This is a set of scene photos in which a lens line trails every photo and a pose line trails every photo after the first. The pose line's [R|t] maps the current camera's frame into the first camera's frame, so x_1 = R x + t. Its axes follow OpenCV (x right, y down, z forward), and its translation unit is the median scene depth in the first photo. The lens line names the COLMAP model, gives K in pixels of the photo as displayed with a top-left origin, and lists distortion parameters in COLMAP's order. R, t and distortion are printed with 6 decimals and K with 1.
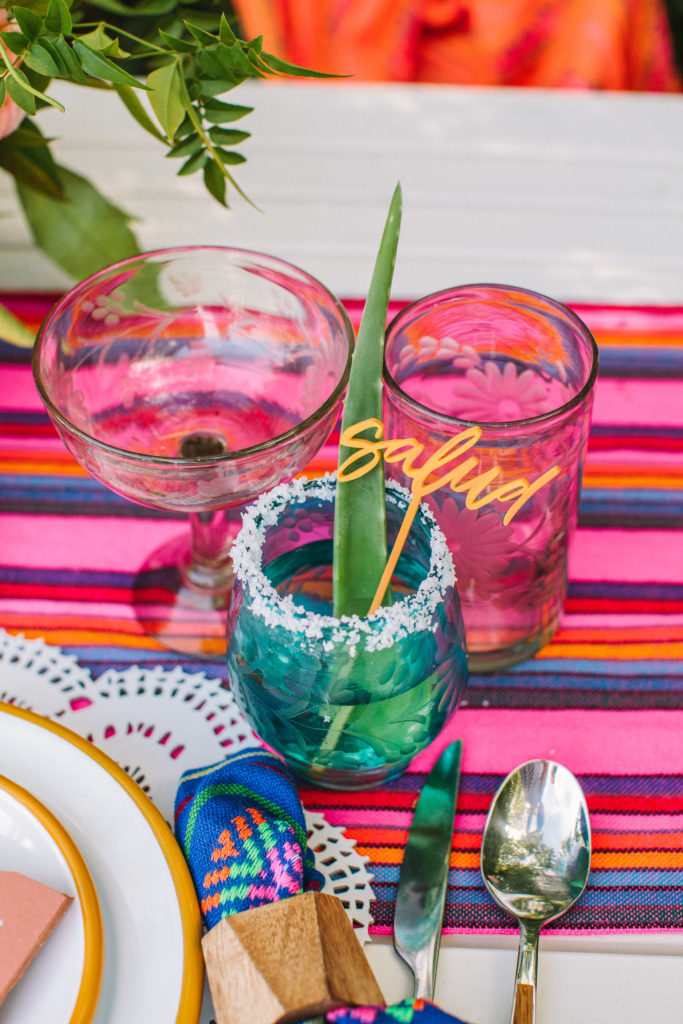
lens RADIAL K [[1534.4, 0, 346.5], [0, 1534.4, 511.2], [0, 0, 1]] dist [-0.254675, 0.394434]
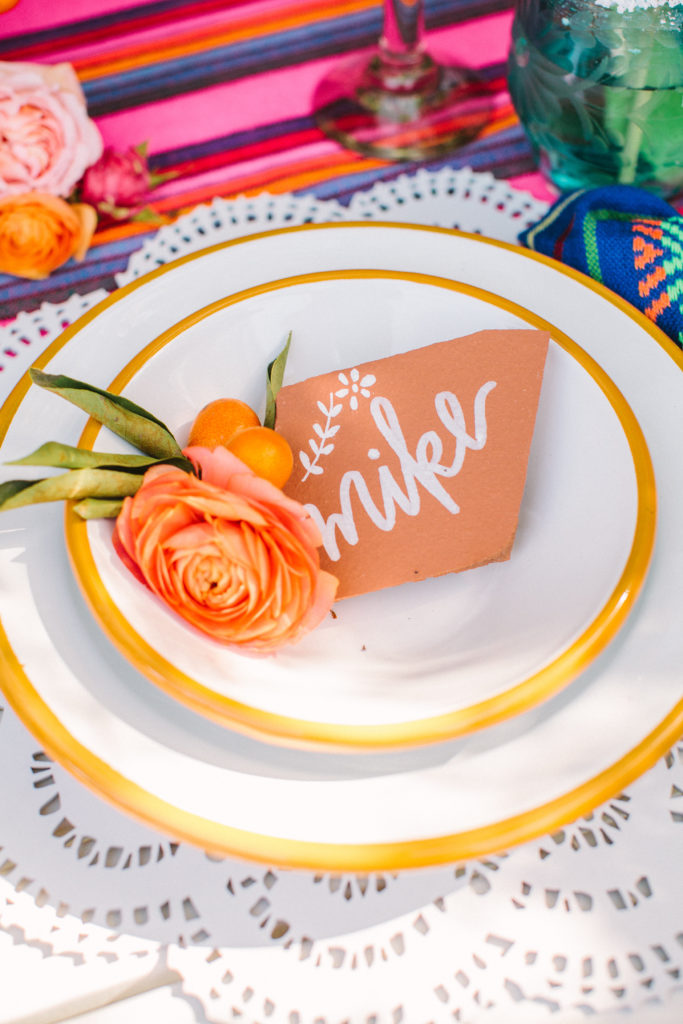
lens RADIAL K [[1534.4, 0, 346.5], [0, 1534.4, 511.2], [0, 0, 1]] dist [-0.254675, 0.394434]
pose [[0.911707, -0.340388, 0.230058, -0.501874], [0.310163, 0.937477, 0.157912, 0.156909], [-0.269426, -0.072614, 0.960280, 0.111175]]
